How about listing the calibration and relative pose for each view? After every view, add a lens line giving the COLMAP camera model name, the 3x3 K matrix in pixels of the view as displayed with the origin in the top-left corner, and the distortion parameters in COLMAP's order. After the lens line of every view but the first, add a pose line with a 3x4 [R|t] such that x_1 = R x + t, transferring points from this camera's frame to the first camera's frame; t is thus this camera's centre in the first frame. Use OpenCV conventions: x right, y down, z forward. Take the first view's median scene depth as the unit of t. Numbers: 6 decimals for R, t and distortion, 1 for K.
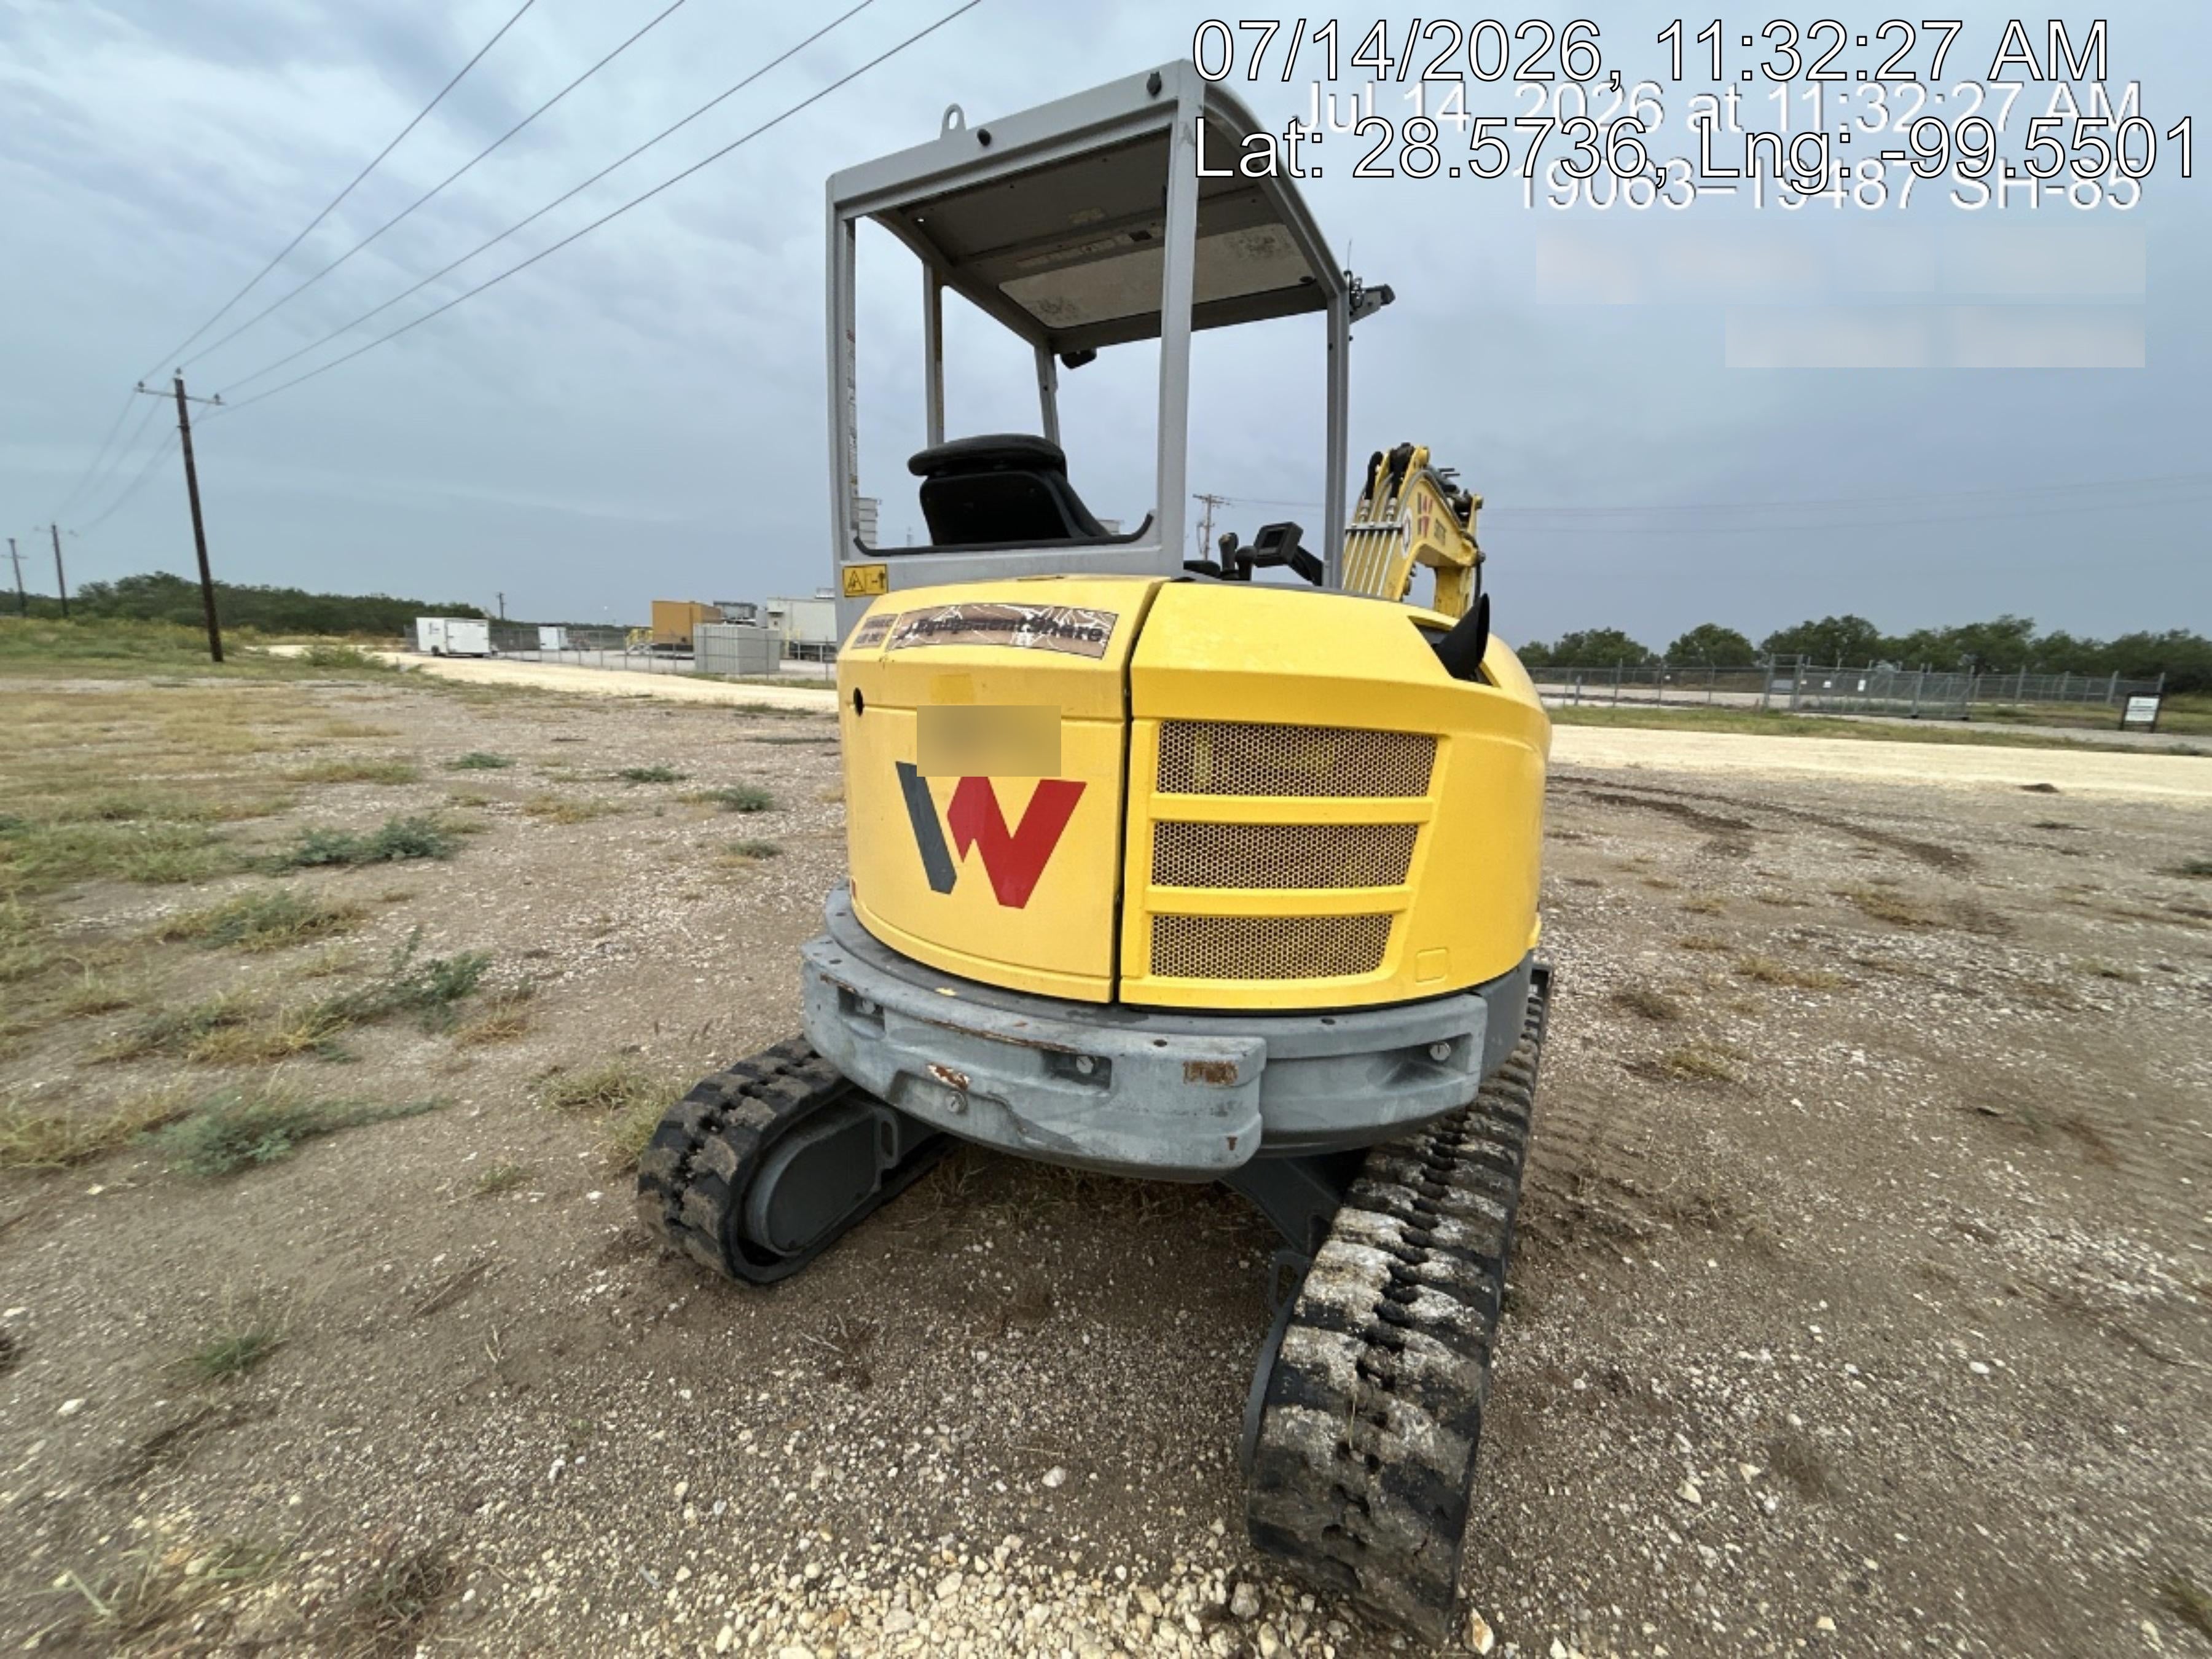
lens RADIAL K [[890.6, 0, 1107.6], [0, 890.6, 821.8], [0, 0, 1]] dist [0.001514, 0.000038]
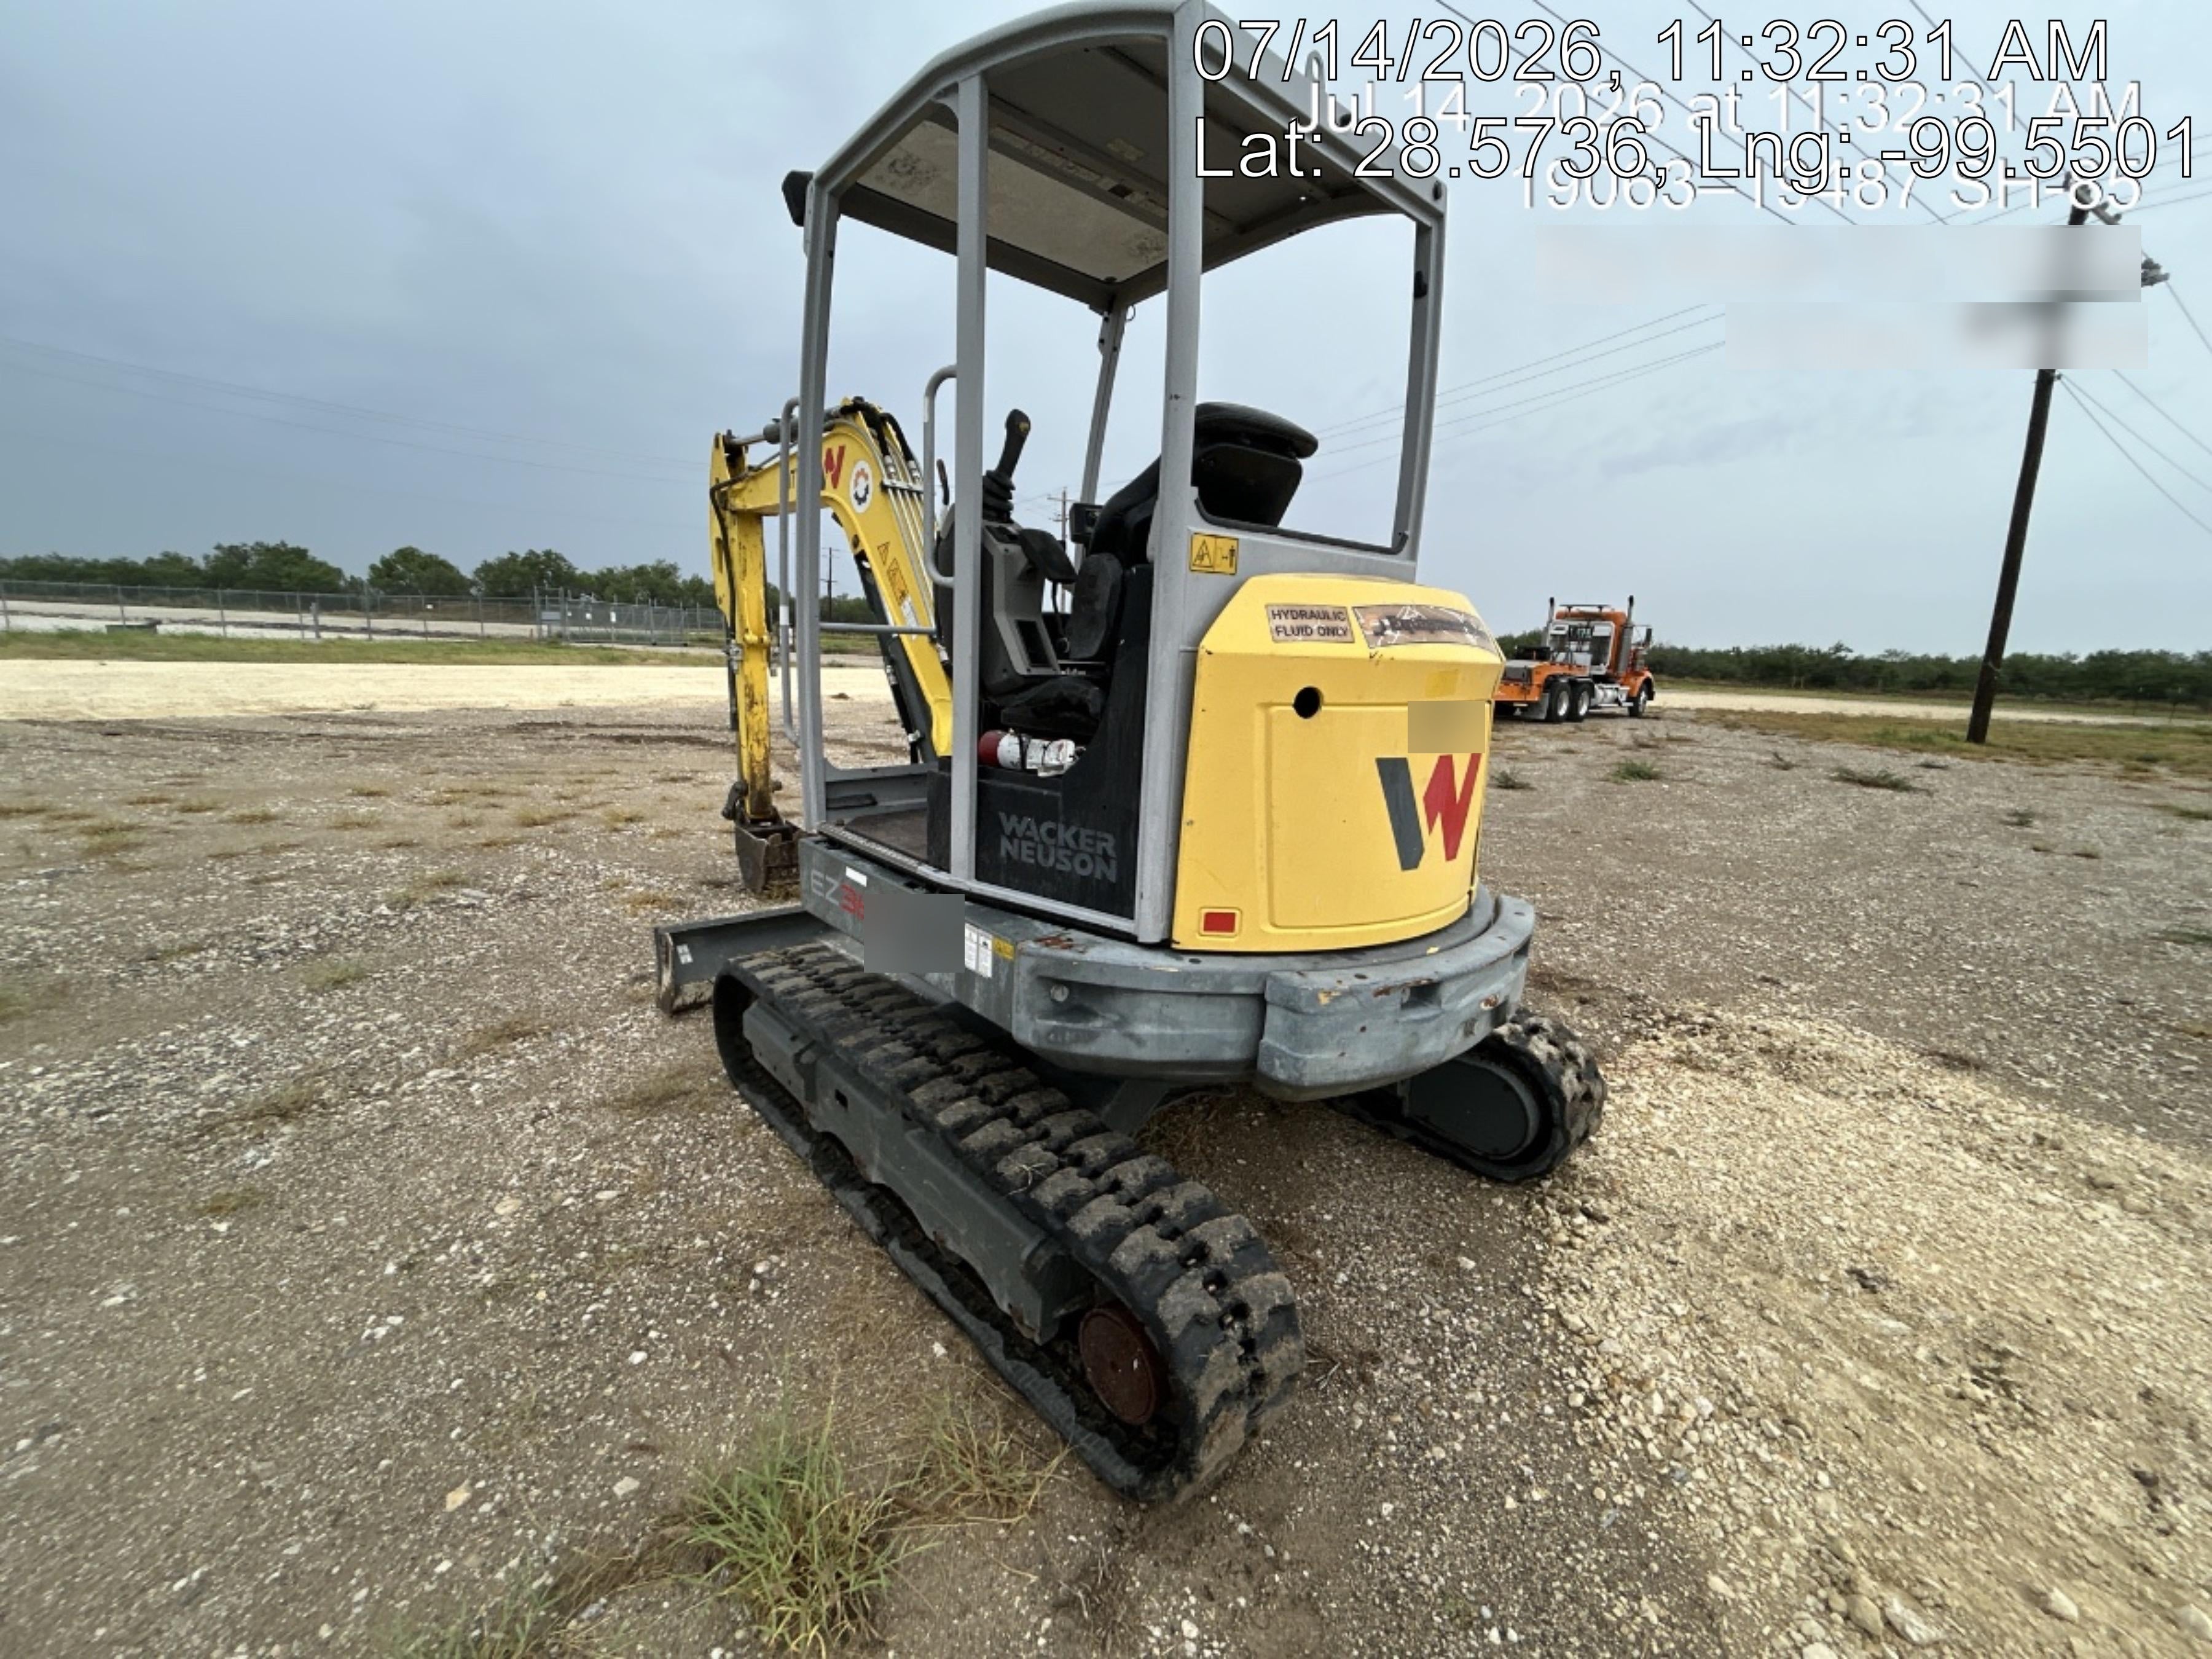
lens RADIAL K [[890.6, 0, 1103.7], [0, 890.6, 823.6], [0, 0, 1]] dist [0.001514, 0.000038]
pose [[0.326723, -0.206111, 0.922372, -1.318932], [0.131852, 0.976328, 0.171463, -0.215469], [-0.935878, 0.065595, 0.346165, 0.976968]]
